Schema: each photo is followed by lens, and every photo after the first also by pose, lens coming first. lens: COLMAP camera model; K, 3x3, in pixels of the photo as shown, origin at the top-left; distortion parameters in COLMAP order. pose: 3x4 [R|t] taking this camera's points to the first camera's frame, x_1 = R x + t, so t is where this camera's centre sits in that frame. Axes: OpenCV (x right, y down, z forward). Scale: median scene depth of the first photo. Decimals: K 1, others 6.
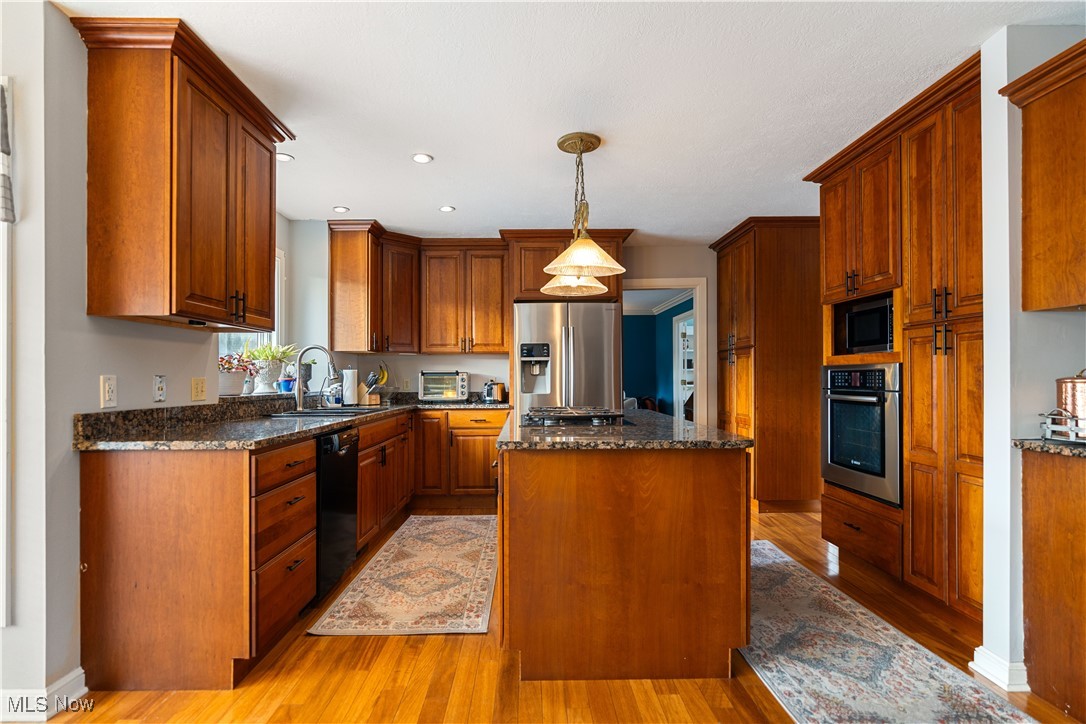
lens RADIAL K [[576.4, 0, 541.2], [0, 576.4, 376.1], [0, 0, 1]] dist [-0.007797, 0.005012]
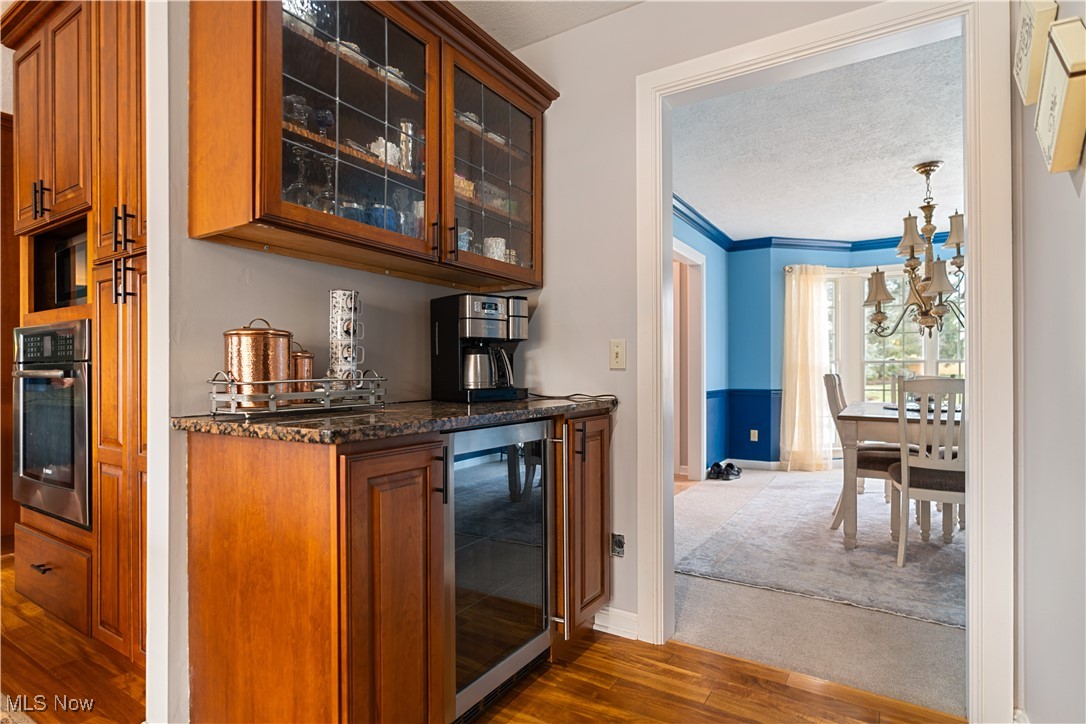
lens RADIAL K [[561.7, 0, 546.2], [0, 561.7, 372.1], [0, 0, 1]] dist [-0.000039, 0.000469]
pose [[0.564735, 0.002114, 0.825270, 0.406382], [-0.000218, 0.999997, -0.002413, 0.044862], [-0.825272, 0.001183, 0.564734, 0.188606]]
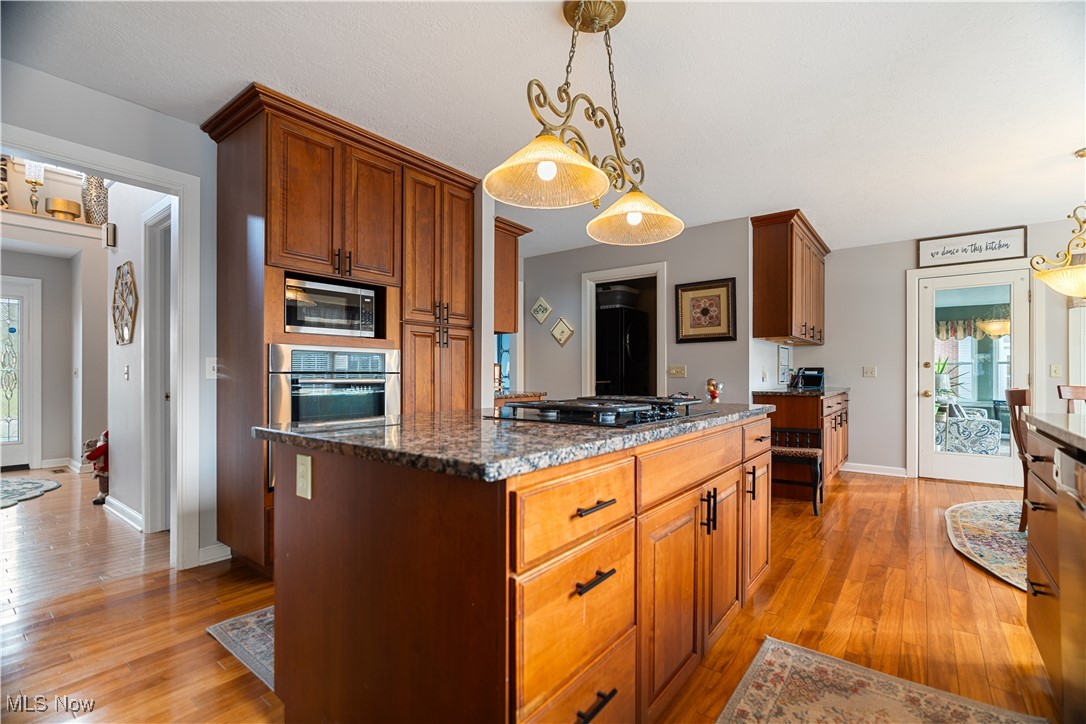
lens RADIAL K [[493.6, 0, 543.5], [0, 493.6, 373.2], [0, 0, 1]] dist [-0.006860, -0.000456]
pose [[-0.780543, 0.005334, 0.625079, -0.293020], [0.002809, 0.999983, -0.005026, 0.035439], [-0.625095, -0.002167, -0.780546, 1.742637]]
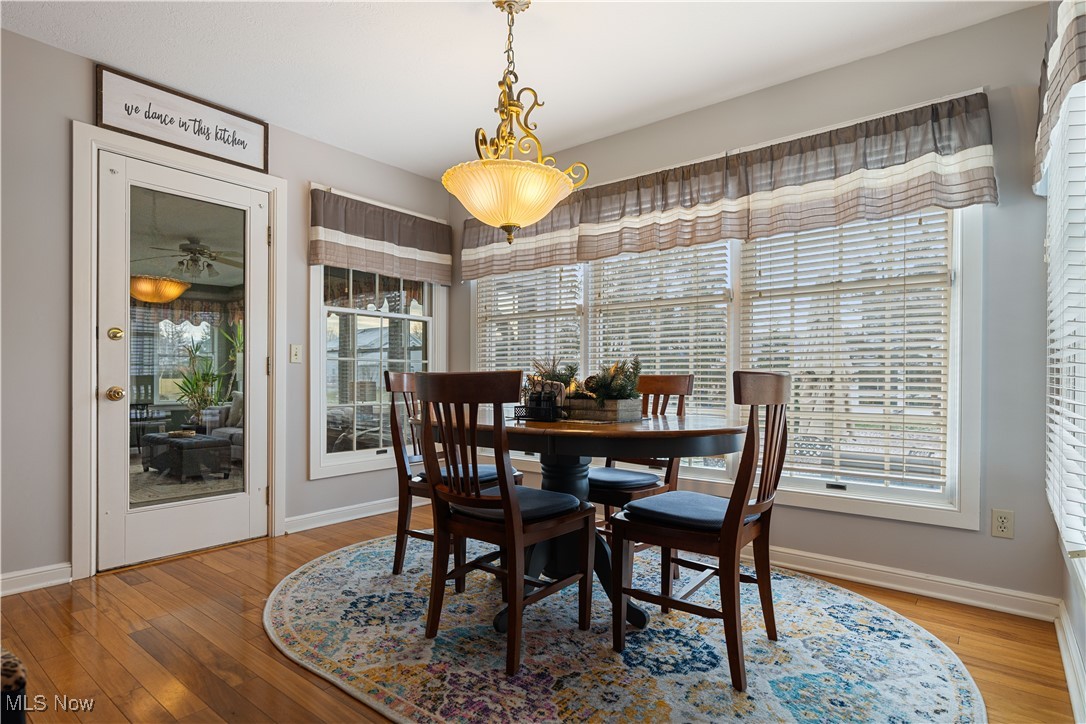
lens RADIAL K [[576.4, 0, 548.4], [0, 576.4, 380.4], [0, 0, 1]] dist [-0.007797, 0.005012]
pose [[-0.635700, 0.004735, -0.771922, 0.042915], [-0.004095, 0.999946, 0.009506, 0.070888], [0.771925, 0.009204, -0.635647, 0.661273]]
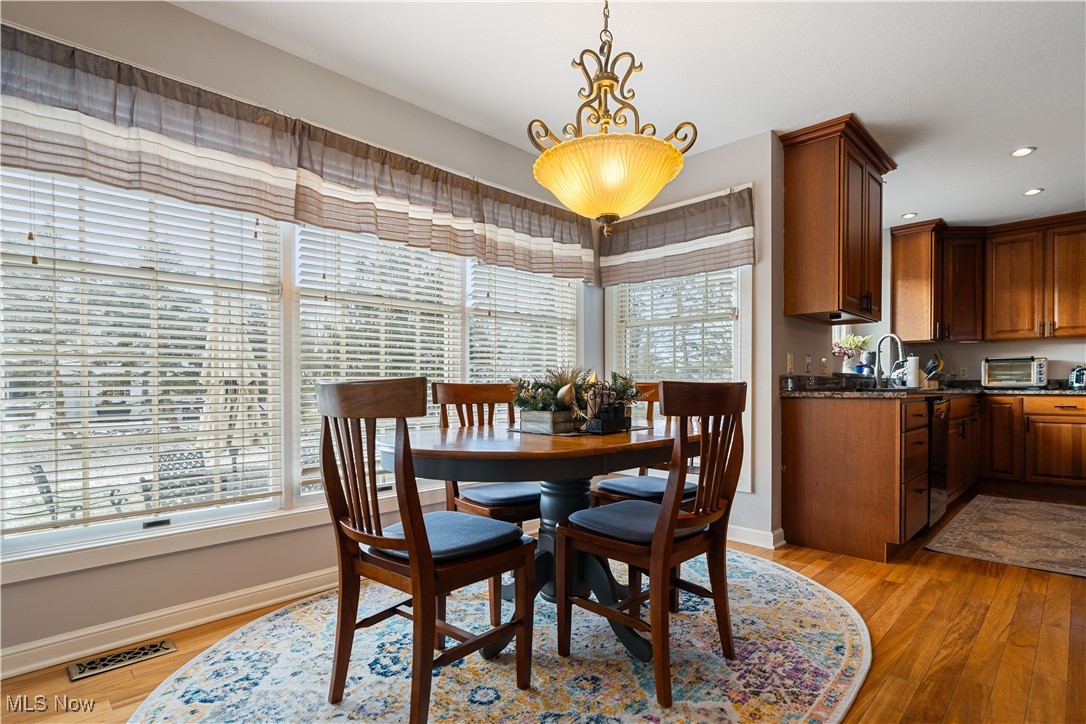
lens RADIAL K [[561.7, 0, 536.3], [0, 561.7, 389.7], [0, 0, 1]] dist [-0.000039, 0.000469]
pose [[0.702793, 0.006233, -0.711367, -0.117208], [0.000849, 0.999954, 0.009600, 0.071370], [0.711394, -0.007351, 0.702755, -0.498184]]
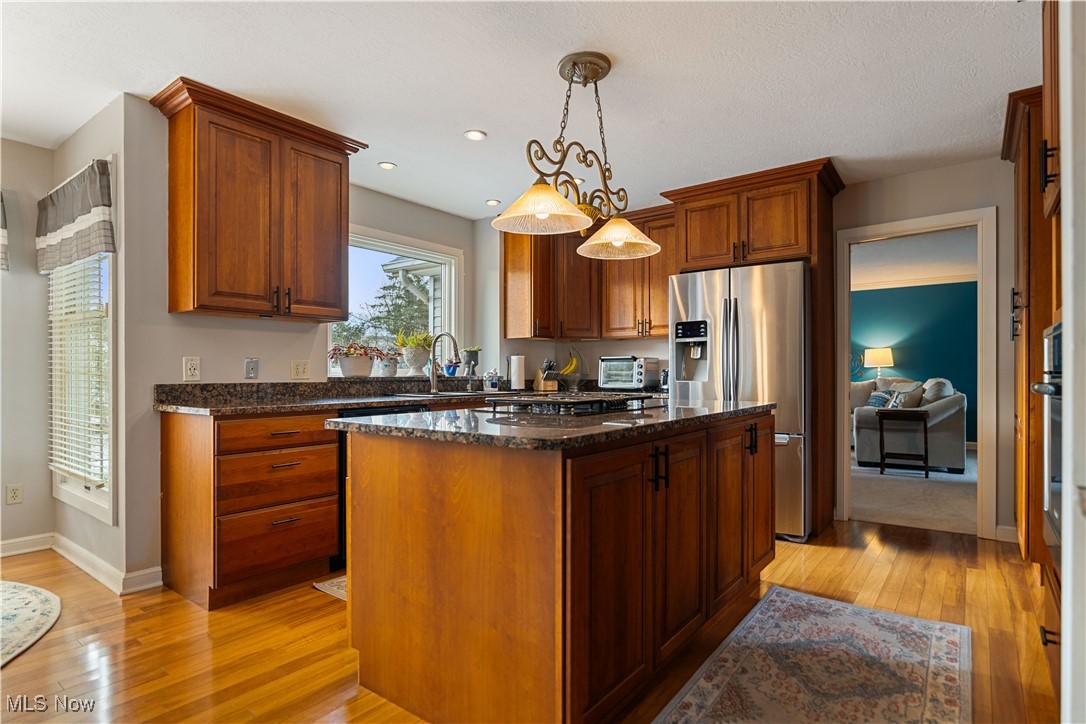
lens RADIAL K [[576.4, 0, 550.8], [0, 576.4, 372.7], [0, 0, 1]] dist [-0.007797, 0.005012]
pose [[0.783826, 0.001890, -0.620977, 0.624113], [0.000884, 0.999991, 0.004160, 0.025481], [0.620980, -0.003809, 0.783817, 0.386461]]
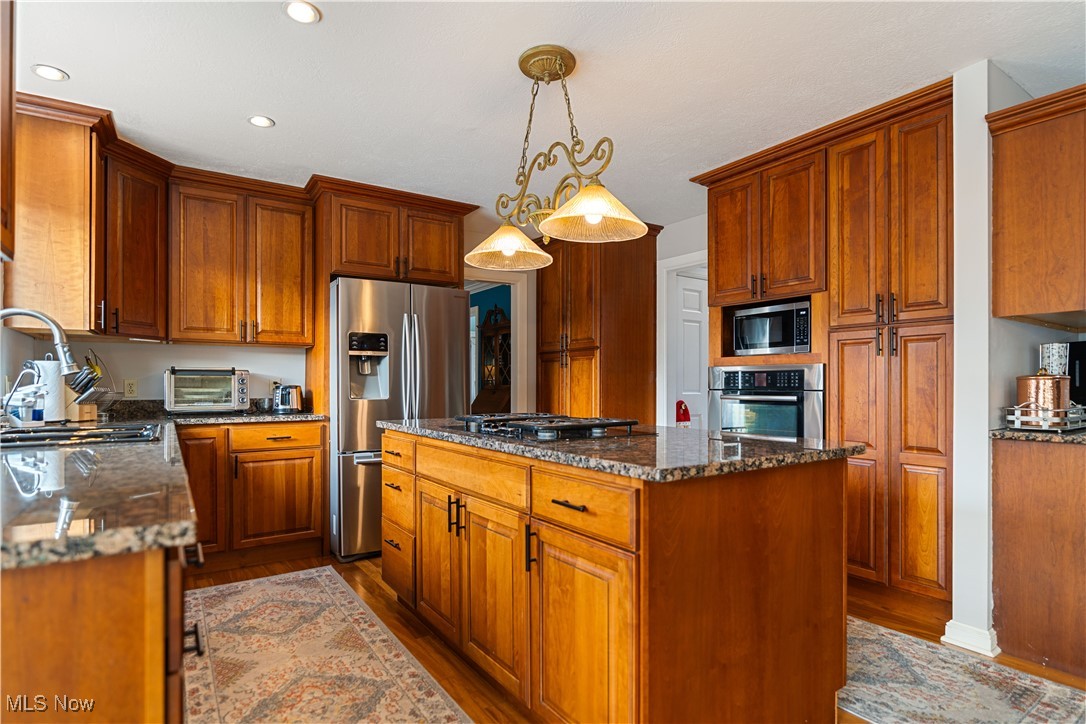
lens RADIAL K [[561.7, 0, 550.1], [0, 561.7, 385.0], [0, 0, 1]] dist [-0.000039, 0.000469]
pose [[0.832350, 0.002185, 0.554245, -0.395020], [-0.003010, 0.999995, 0.000579, 0.018637], [-0.554242, -0.002151, 0.832353, 0.447651]]
